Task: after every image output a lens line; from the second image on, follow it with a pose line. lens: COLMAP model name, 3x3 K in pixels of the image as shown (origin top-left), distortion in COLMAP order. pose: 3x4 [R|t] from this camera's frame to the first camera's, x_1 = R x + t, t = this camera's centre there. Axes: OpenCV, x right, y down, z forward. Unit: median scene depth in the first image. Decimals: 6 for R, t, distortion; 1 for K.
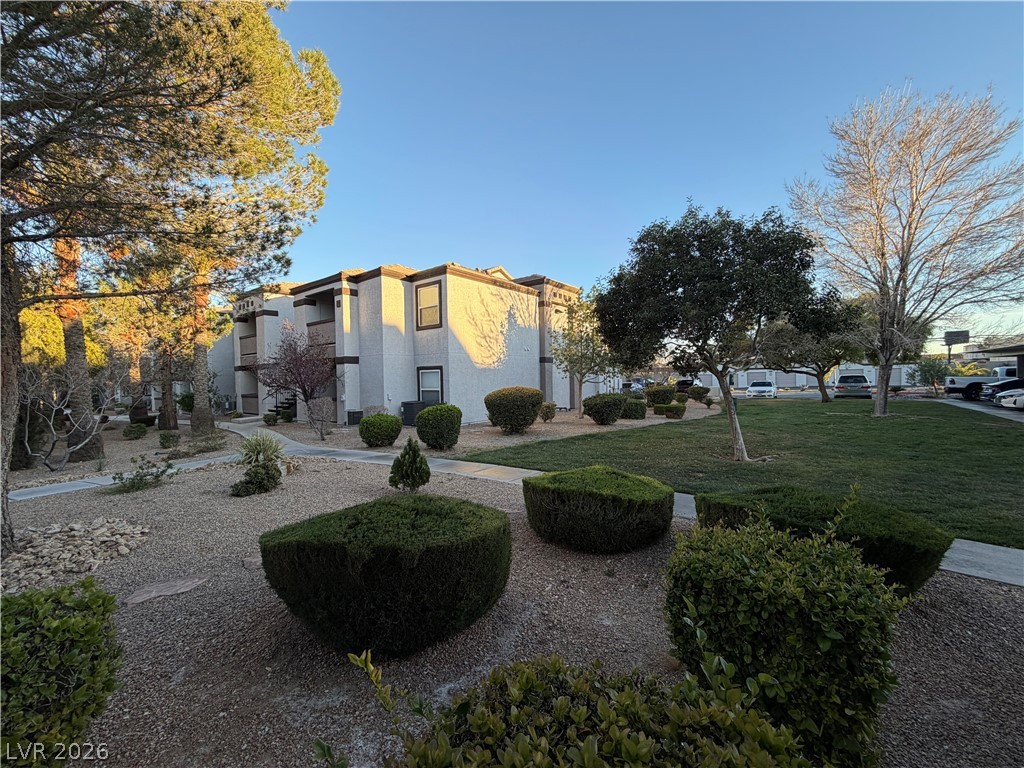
lens RADIAL K [[419.7, 0, 512.8], [0, 419.7, 385.4], [0, 0, 1]] dist [0.028302, 0.000080]
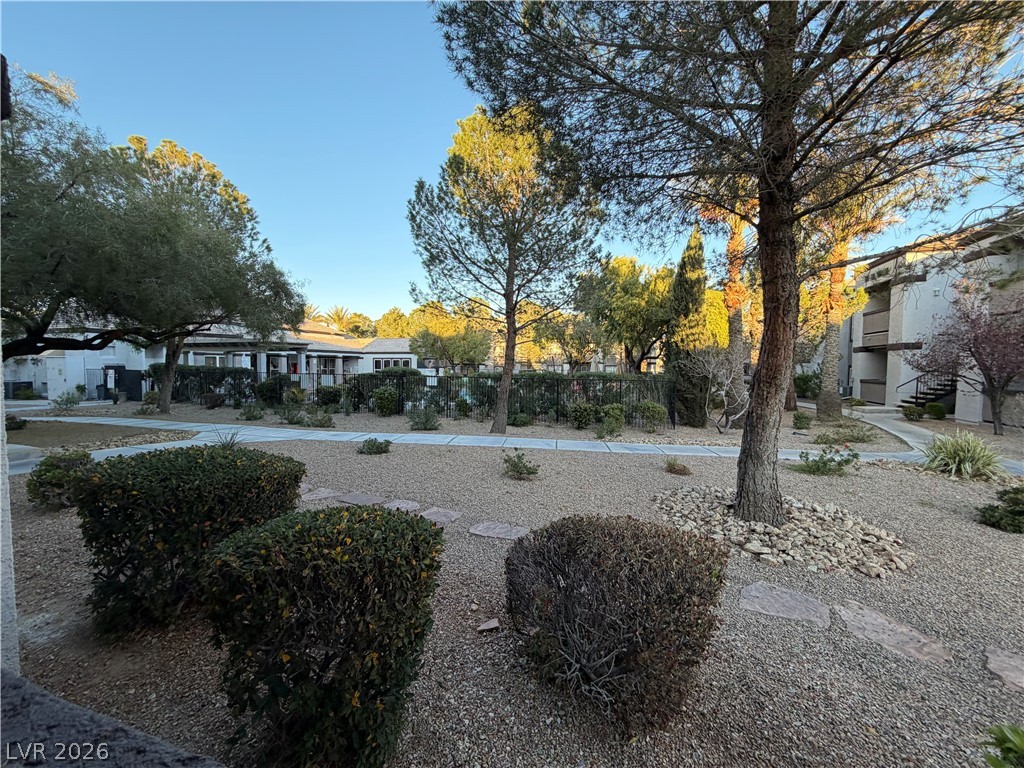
lens RADIAL K [[419.7, 0, 513.8], [0, 419.7, 383.1], [0, 0, 1]] dist [0.028302, 0.000080]
pose [[0.377152, 0.063144, -0.923996, -0.416135], [-0.033406, 0.997951, 0.054563, 0.021873], [0.925549, 0.010289, 0.378489, 0.017861]]
